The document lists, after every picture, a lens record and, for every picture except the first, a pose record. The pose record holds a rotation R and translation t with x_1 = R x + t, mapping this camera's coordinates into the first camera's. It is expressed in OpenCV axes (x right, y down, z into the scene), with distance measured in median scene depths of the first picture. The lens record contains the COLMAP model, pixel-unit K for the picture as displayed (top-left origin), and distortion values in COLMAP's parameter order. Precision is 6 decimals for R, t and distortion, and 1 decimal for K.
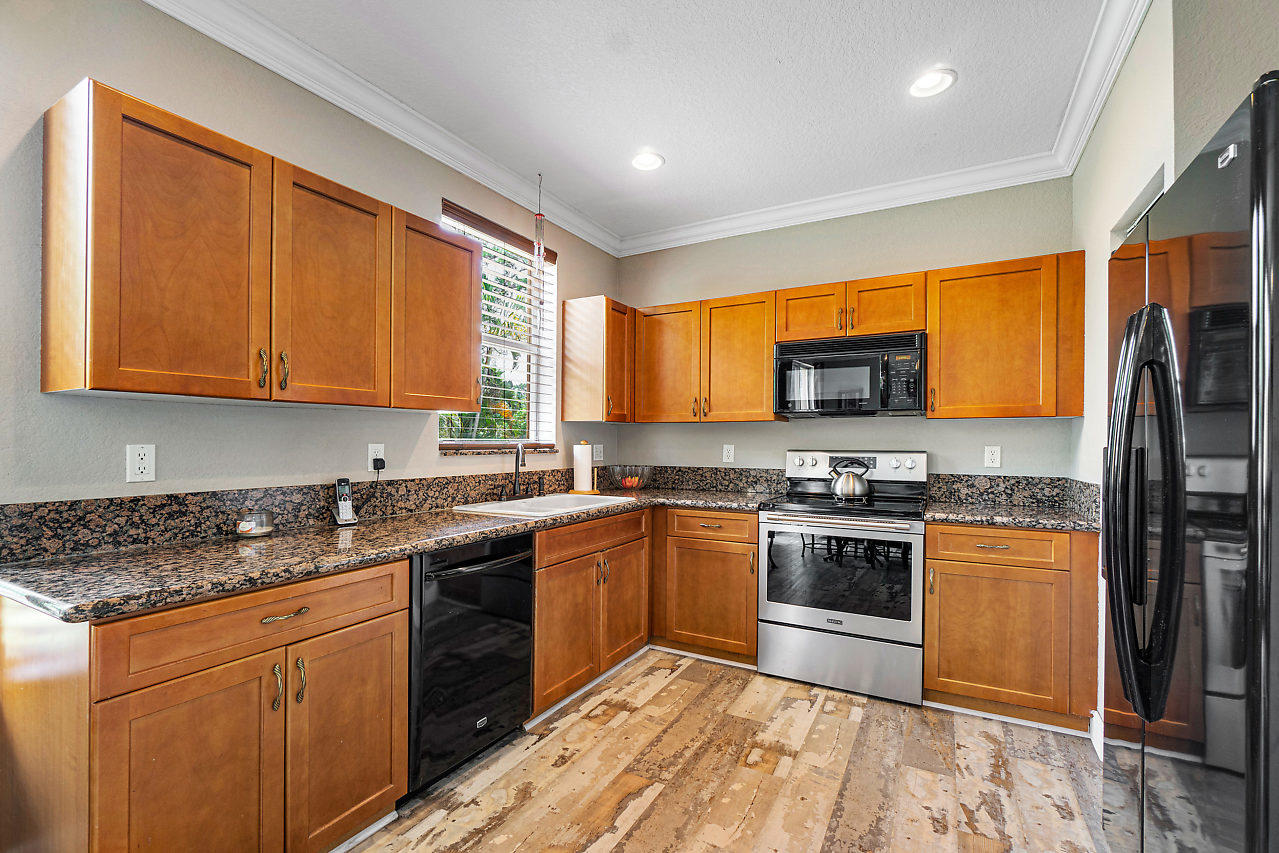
lens RADIAL K [[554.4, 0, 629.2], [0, 554.4, 440.6], [0, 0, 1]] dist [-0.008341, 0.002870]
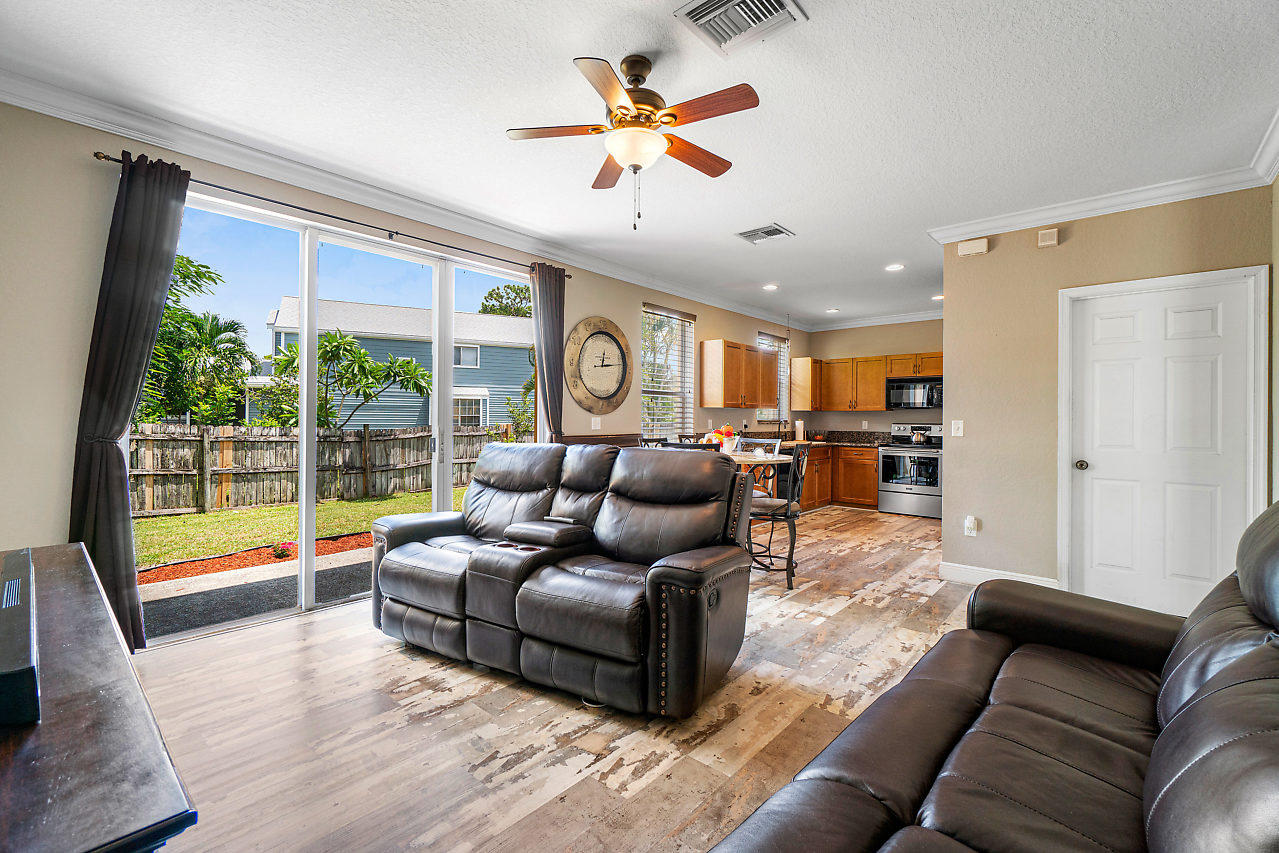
lens RADIAL K [[555.7, 0, 657.4], [0, 555.7, 397.1], [0, 0, 1]] dist [-0.001312, -0.000365]
pose [[0.985896, -0.001889, -0.167346, -0.387808], [-0.004835, 0.999197, -0.039764, 0.006101], [0.167287, 0.040012, 0.985096, -1.927195]]
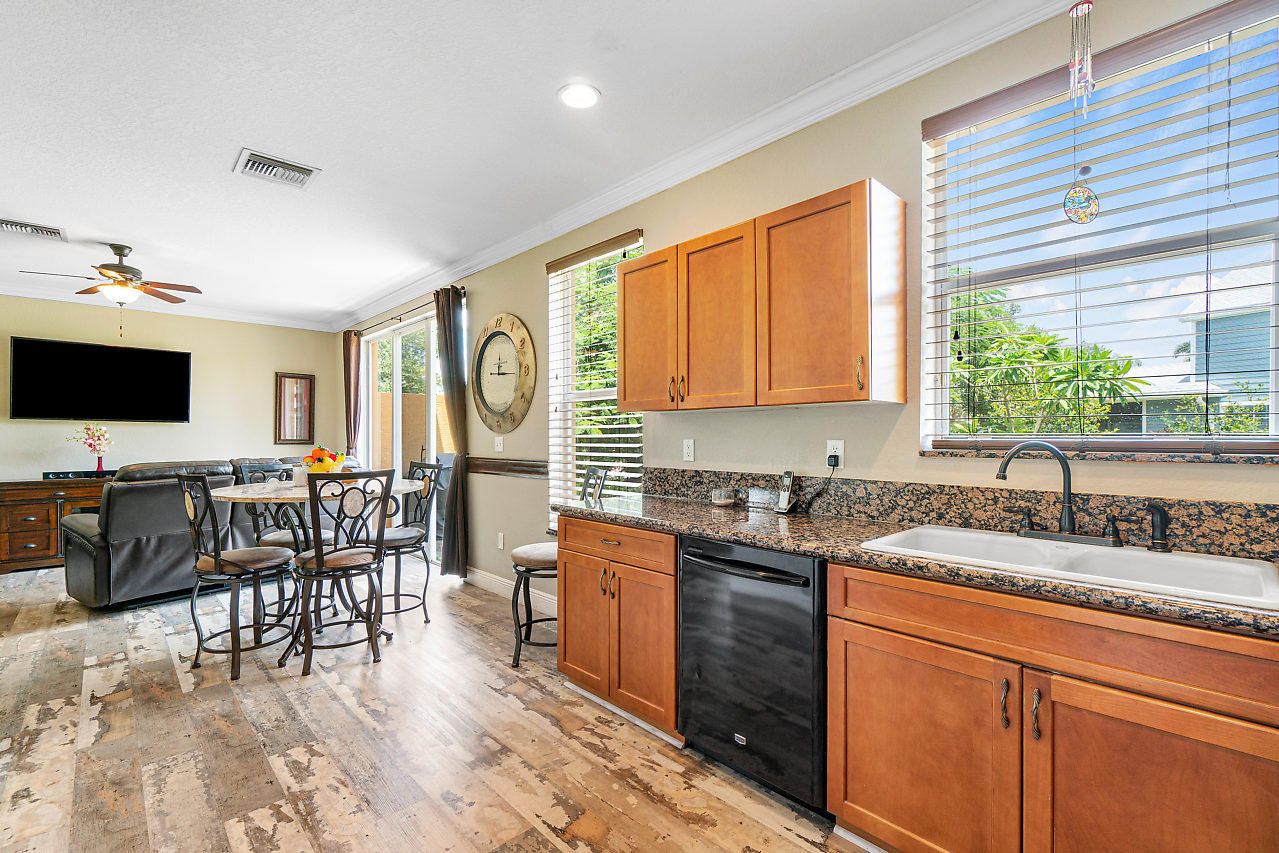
lens RADIAL K [[579.8, 0, 634.1], [0, 579.8, 429.8], [0, 0, 1]] dist [-0.014457, 0.002355]
pose [[-0.303366, -0.015123, -0.952754, 0.581325], [-0.000134, 0.999875, -0.015828, 0.003653], [0.952874, -0.004674, -0.303330, 0.908618]]
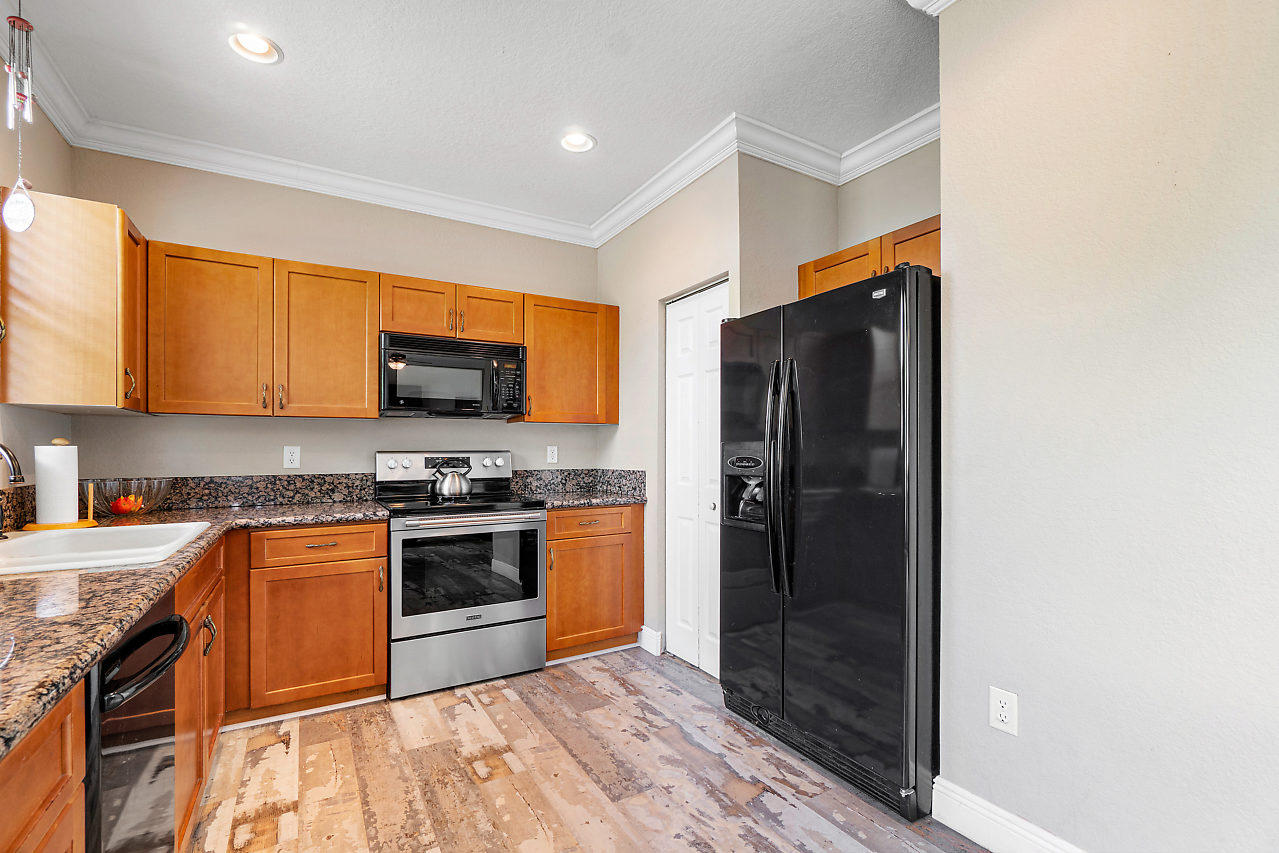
lens RADIAL K [[554.4, 0, 625.4], [0, 554.4, 454.5], [0, 0, 1]] dist [-0.008341, 0.002870]
pose [[0.516452, -0.012890, 0.856219, -0.380738], [0.001474, 0.999899, 0.014164, 0.013412], [-0.856315, -0.006053, 0.516419, 0.251621]]
